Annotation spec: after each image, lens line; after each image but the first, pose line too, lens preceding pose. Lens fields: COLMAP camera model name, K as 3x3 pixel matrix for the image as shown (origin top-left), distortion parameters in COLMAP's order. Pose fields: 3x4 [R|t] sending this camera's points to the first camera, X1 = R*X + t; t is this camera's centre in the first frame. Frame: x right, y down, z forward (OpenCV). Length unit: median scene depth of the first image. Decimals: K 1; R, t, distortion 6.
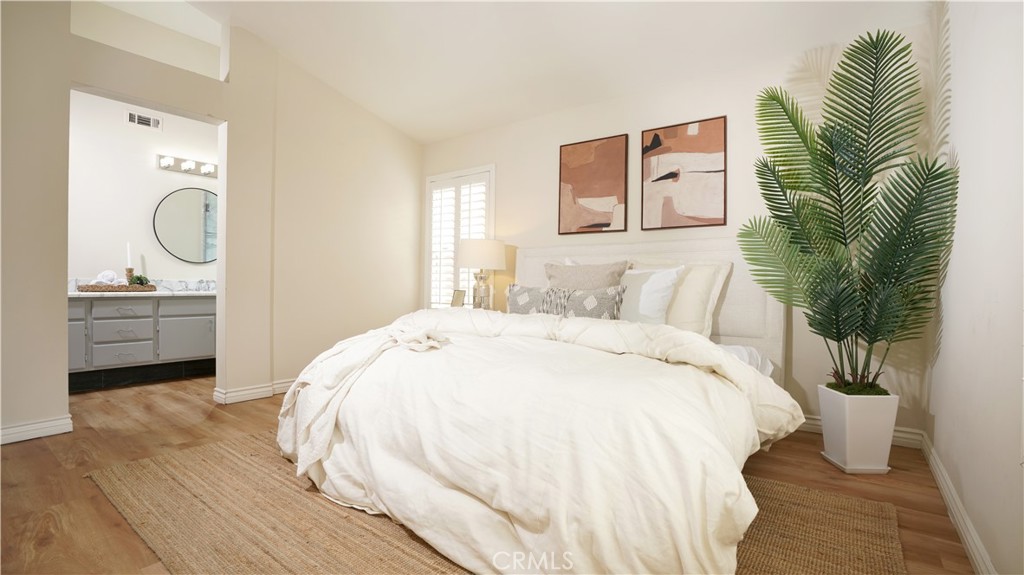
lens RADIAL K [[476.5, 0, 516.8], [0, 476.5, 284.9], [0, 0, 1]] dist [-0.037375, 0.002169]
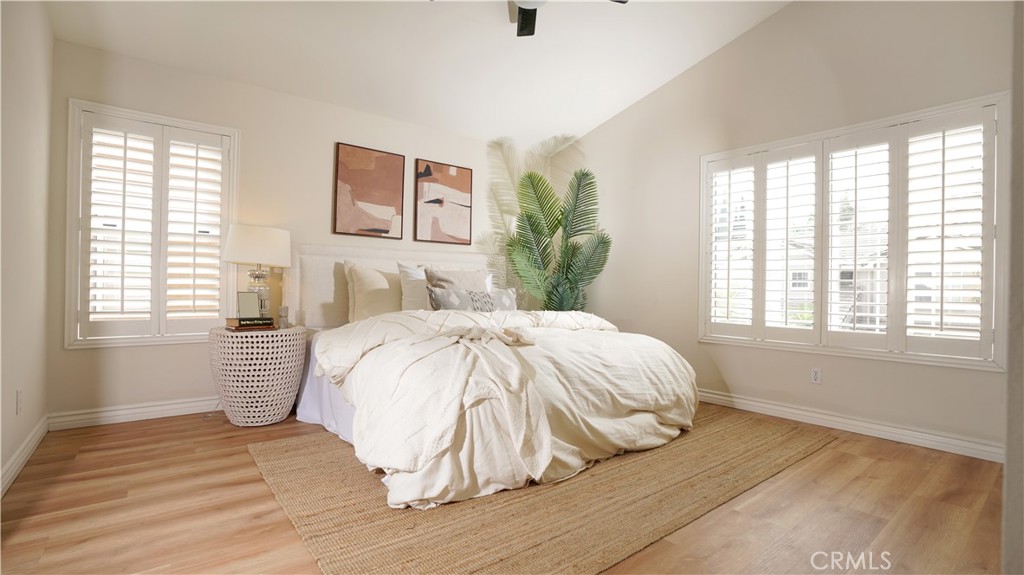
lens RADIAL K [[476.5, 0, 515.4], [0, 476.5, 283.5], [0, 0, 1]] dist [-0.037375, 0.002169]
pose [[0.236563, -0.001275, 0.971615, -0.835820], [-0.011909, 0.999920, 0.004212, -0.013757], [-0.971543, -0.012568, 0.236528, 0.457799]]
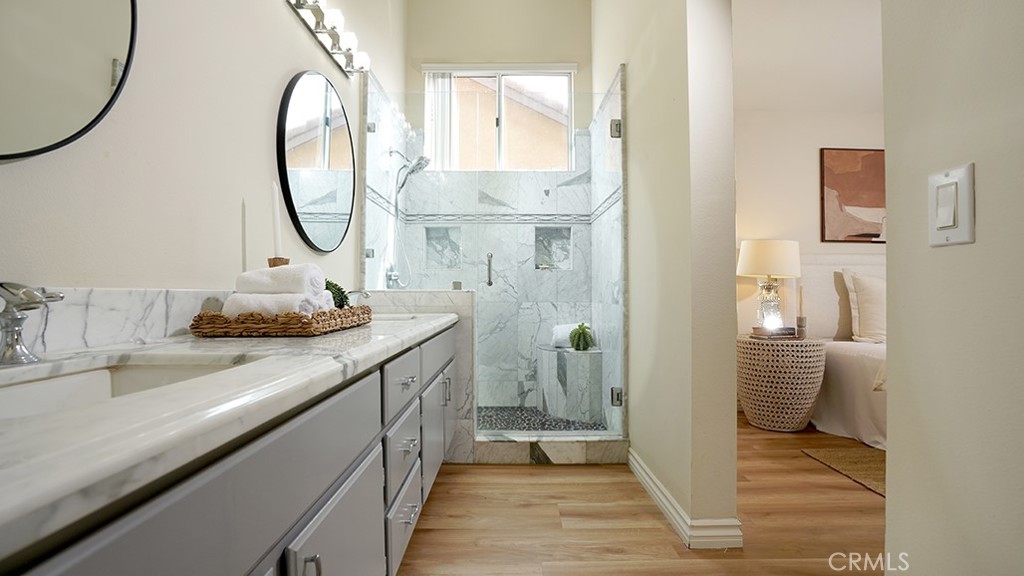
lens RADIAL K [[476.5, 0, 511.2], [0, 476.5, 282.2], [0, 0, 1]] dist [-0.037375, 0.002169]
pose [[0.788824, 0.001819, 0.614617, -1.064644], [0.008128, 0.999877, -0.013391, -0.020397], [-0.614566, 0.015559, 0.788712, 0.716860]]
